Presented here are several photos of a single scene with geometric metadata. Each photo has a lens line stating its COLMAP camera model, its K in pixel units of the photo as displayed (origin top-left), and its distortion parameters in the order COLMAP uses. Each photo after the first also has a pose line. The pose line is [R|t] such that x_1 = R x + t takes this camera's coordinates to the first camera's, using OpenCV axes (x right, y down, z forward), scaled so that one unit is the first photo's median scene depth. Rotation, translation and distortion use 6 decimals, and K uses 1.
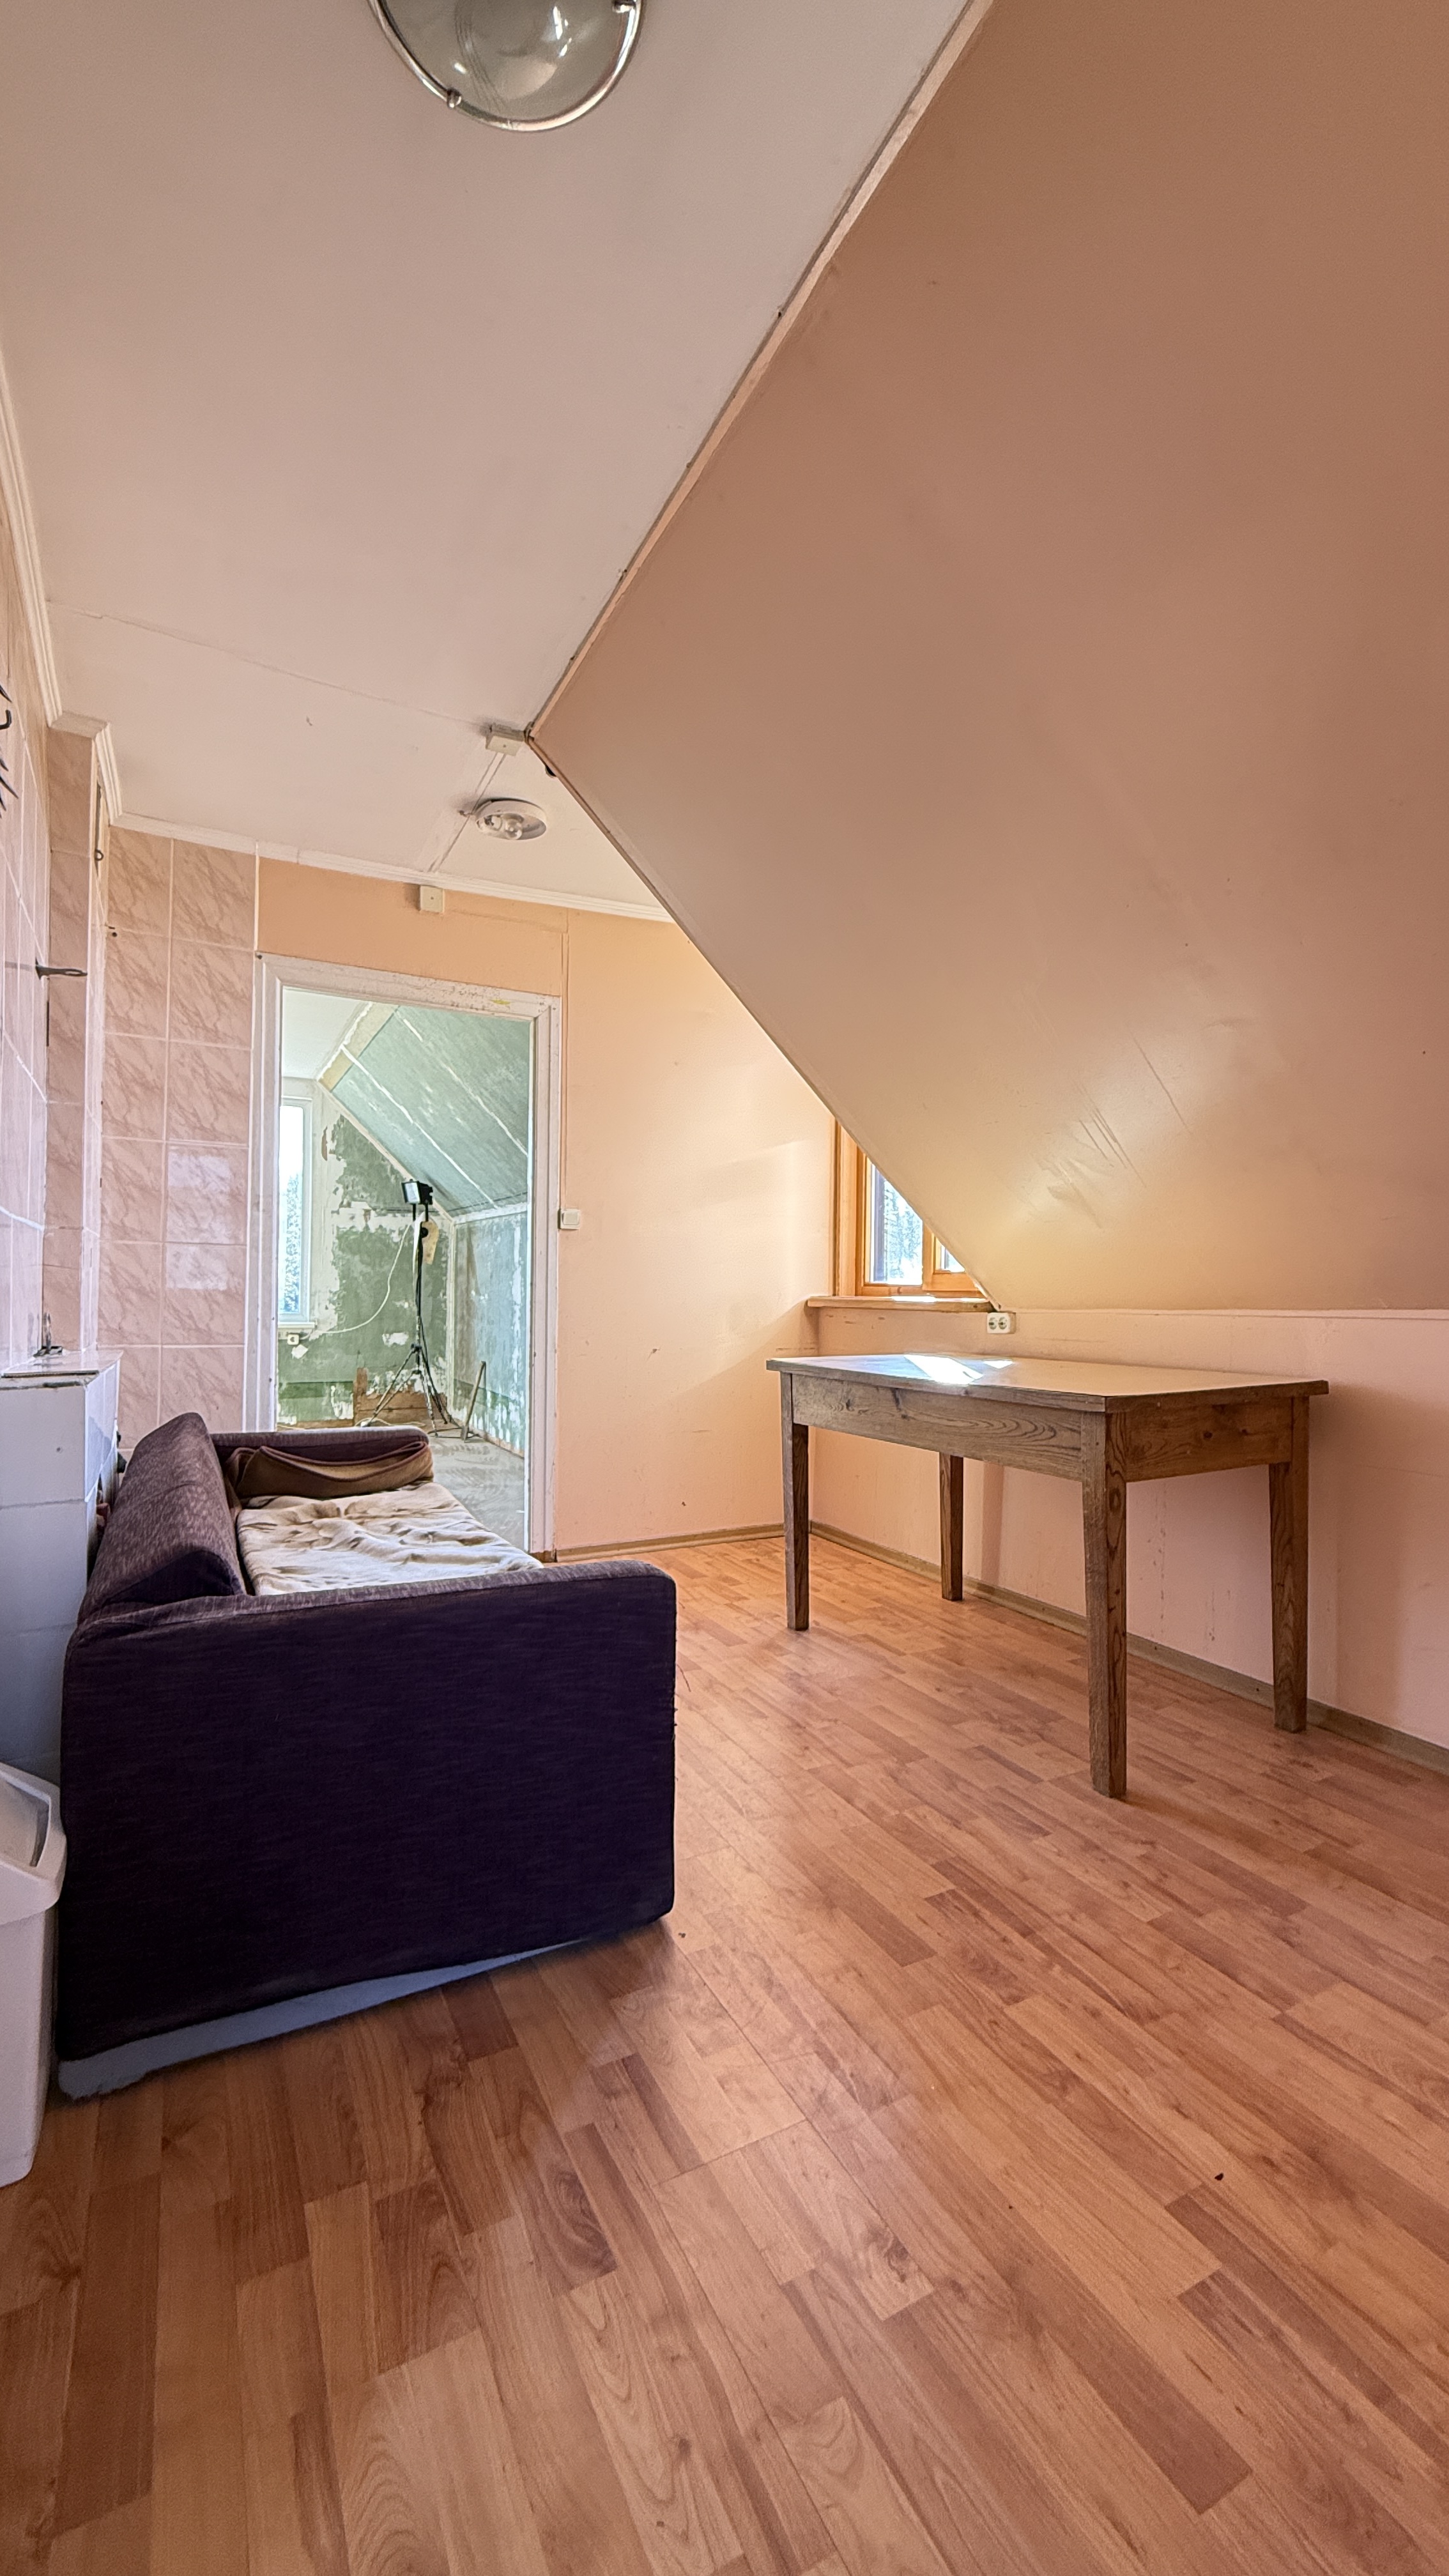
lens RADIAL K [[1032.5, 0, 722.7], [0, 1032.5, 1287.2], [0, 0, 1]] dist [-0.001505, 0.000039]
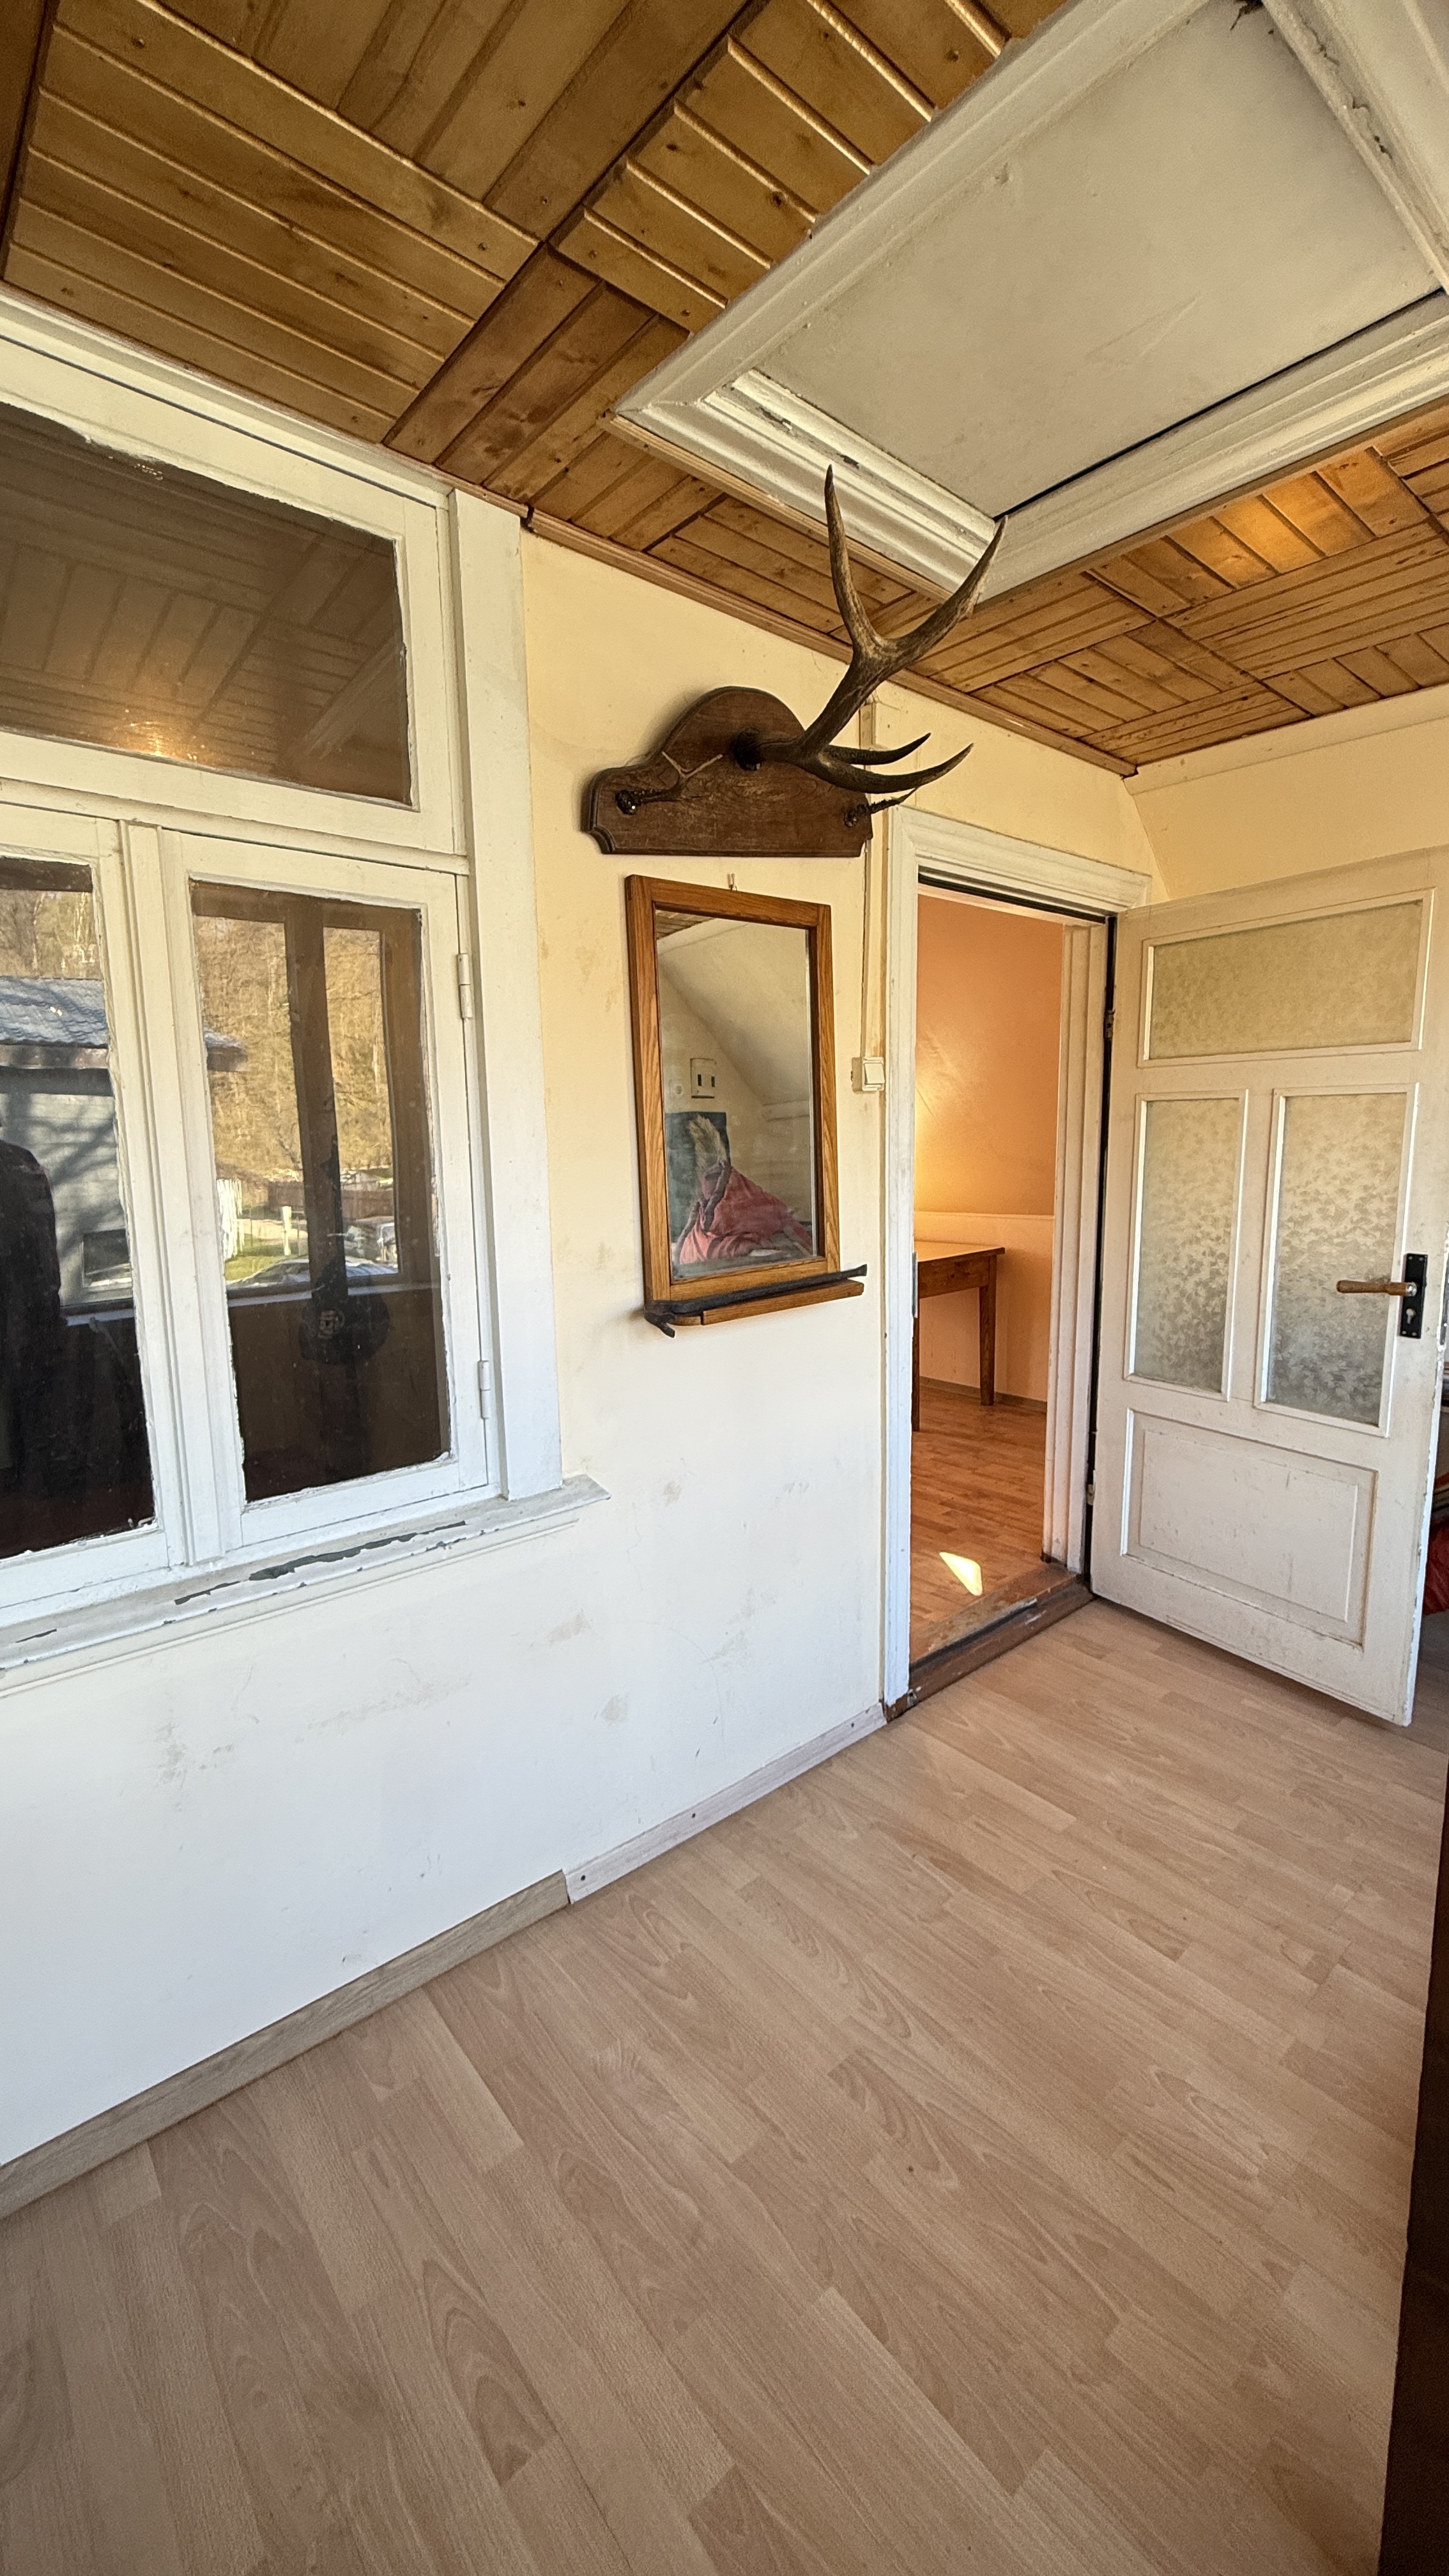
lens RADIAL K [[1032.5, 0, 732.6], [0, 1032.5, 1287.1], [0, 0, 1]] dist [-0.001505, 0.000039]
pose [[0.974880, -0.050362, 0.216964, -0.764489], [0.016932, 0.988040, 0.153268, -0.286460], [-0.222088, -0.145744, 0.964072, -1.663224]]
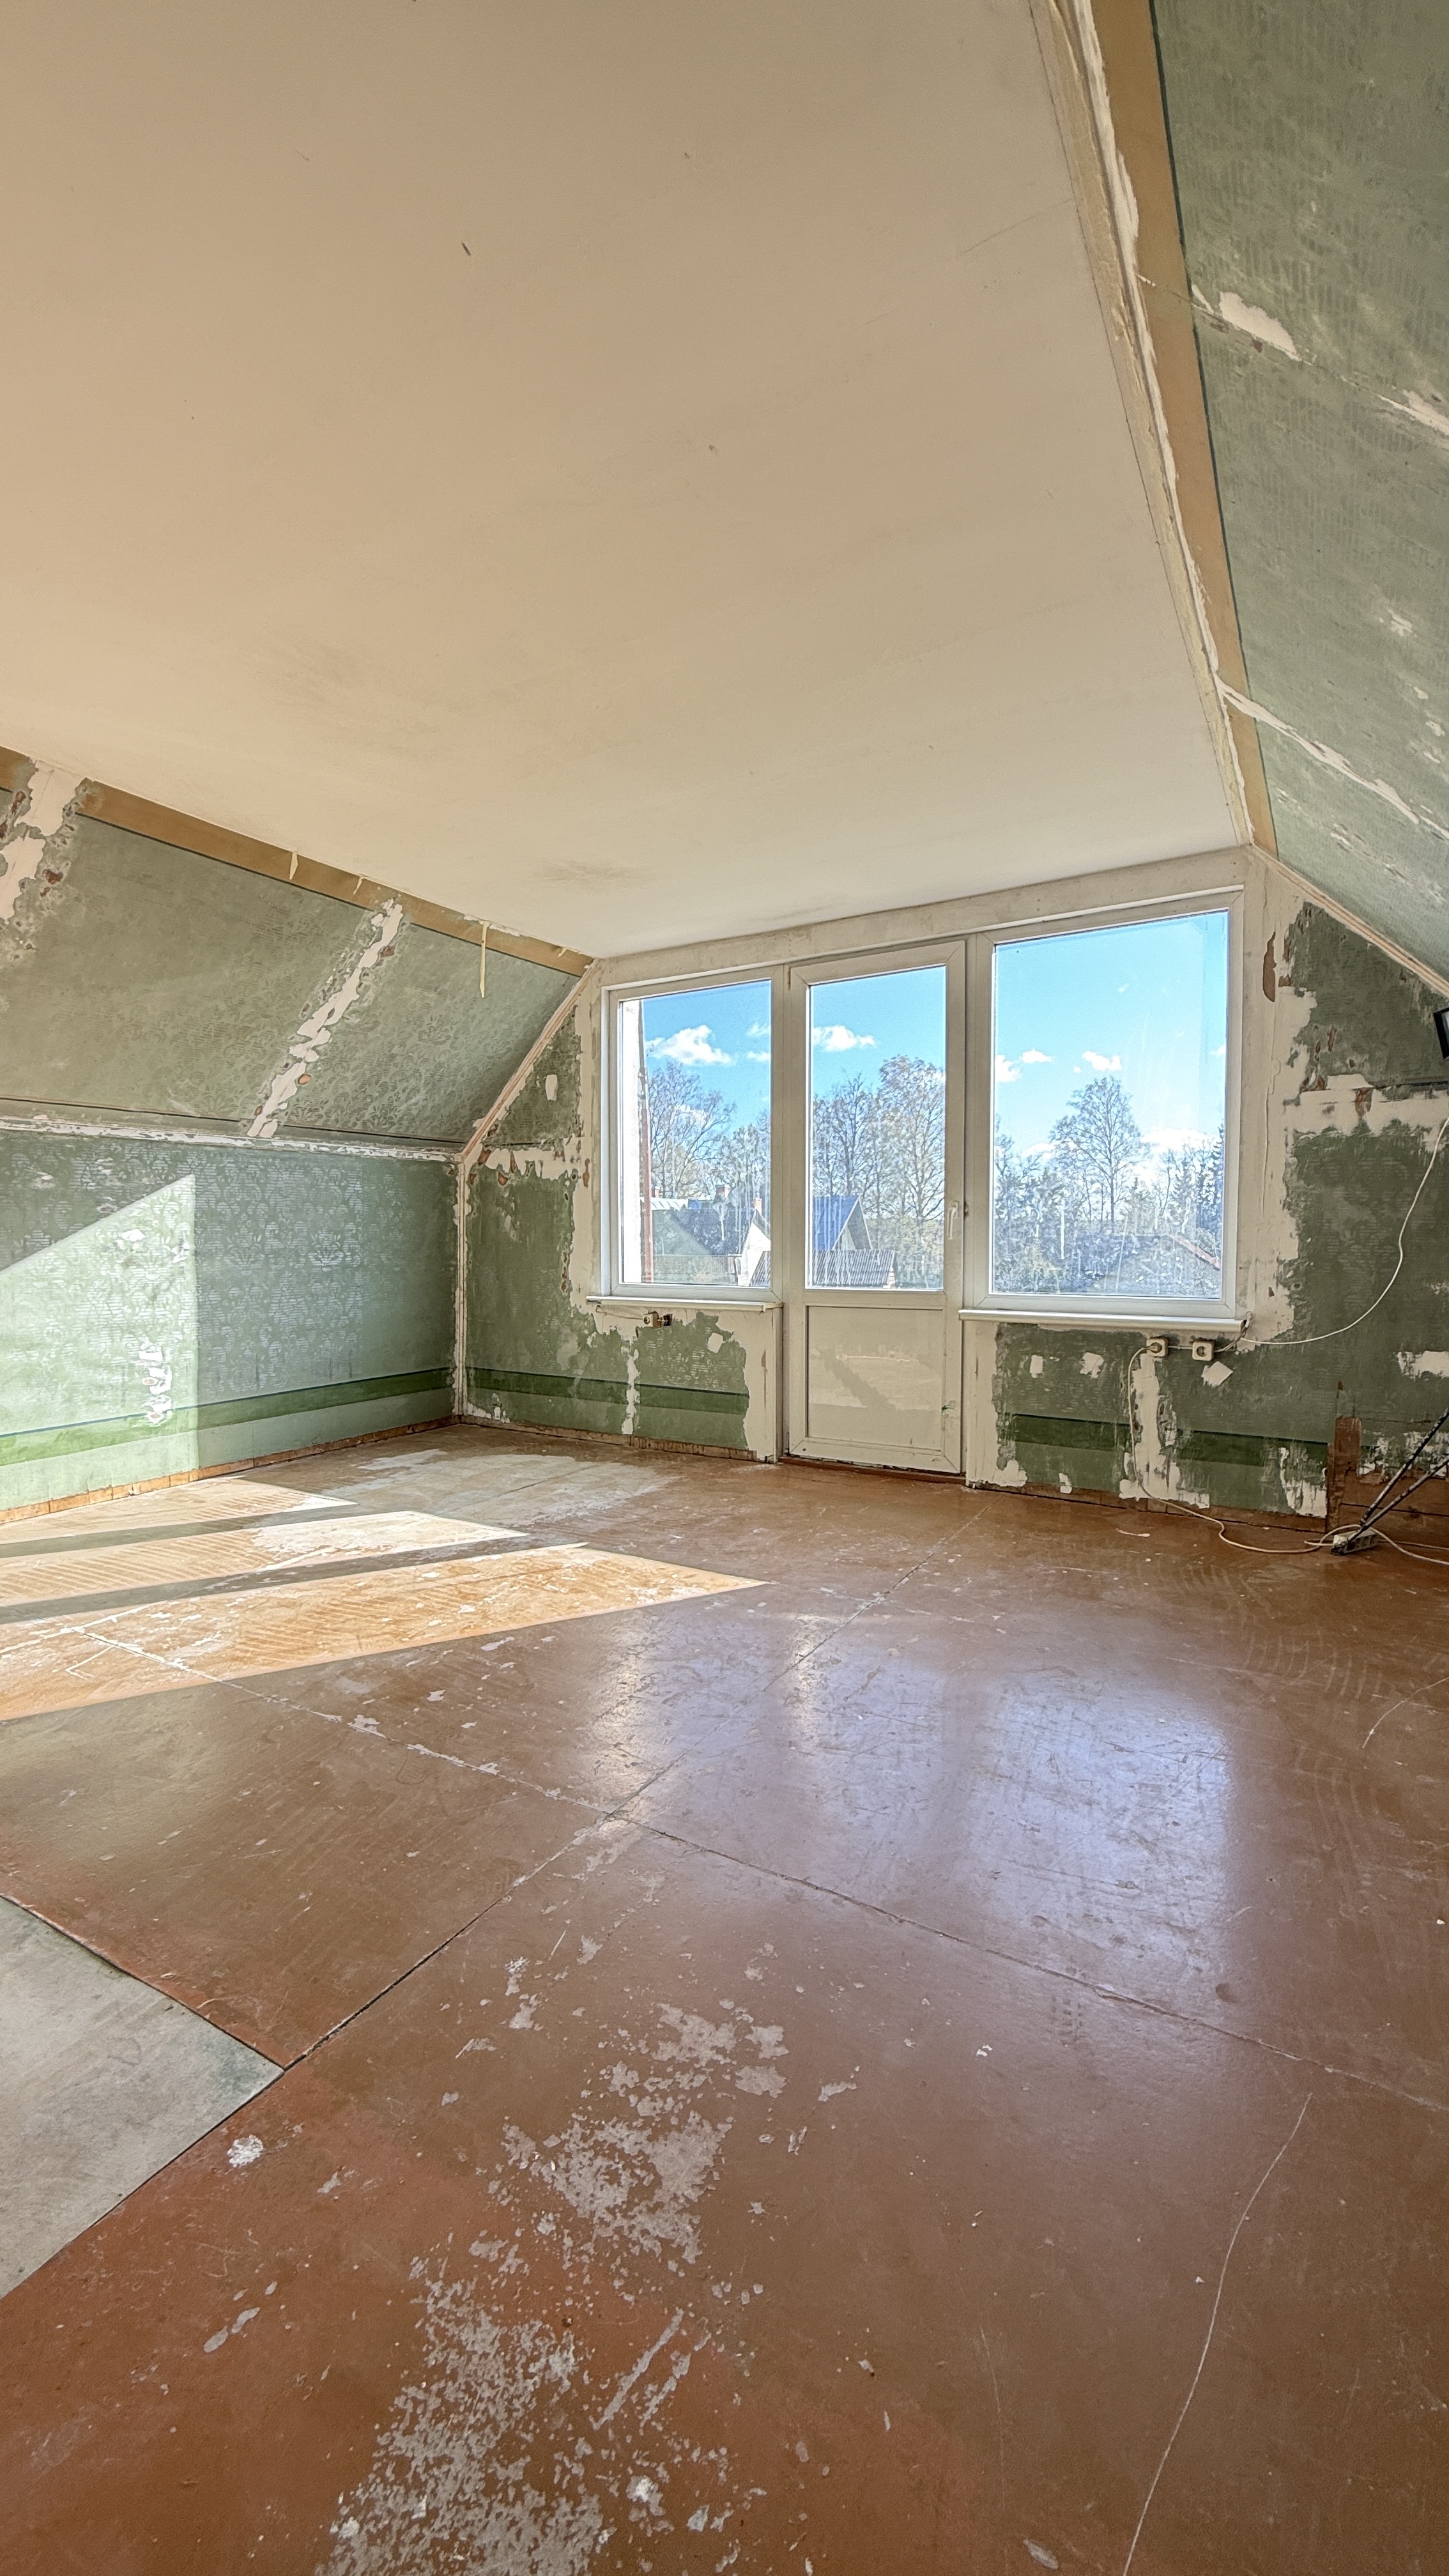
lens RADIAL K [[1032.5, 0, 724.1], [0, 1032.5, 1282.7], [0, 0, 1]] dist [-0.001505, 0.000039]
pose [[0.524856, 0.020219, -0.850951, -0.091169], [0.007313, 0.999574, 0.028261, -0.001218], [0.851160, -0.021056, 0.524484, 0.494925]]
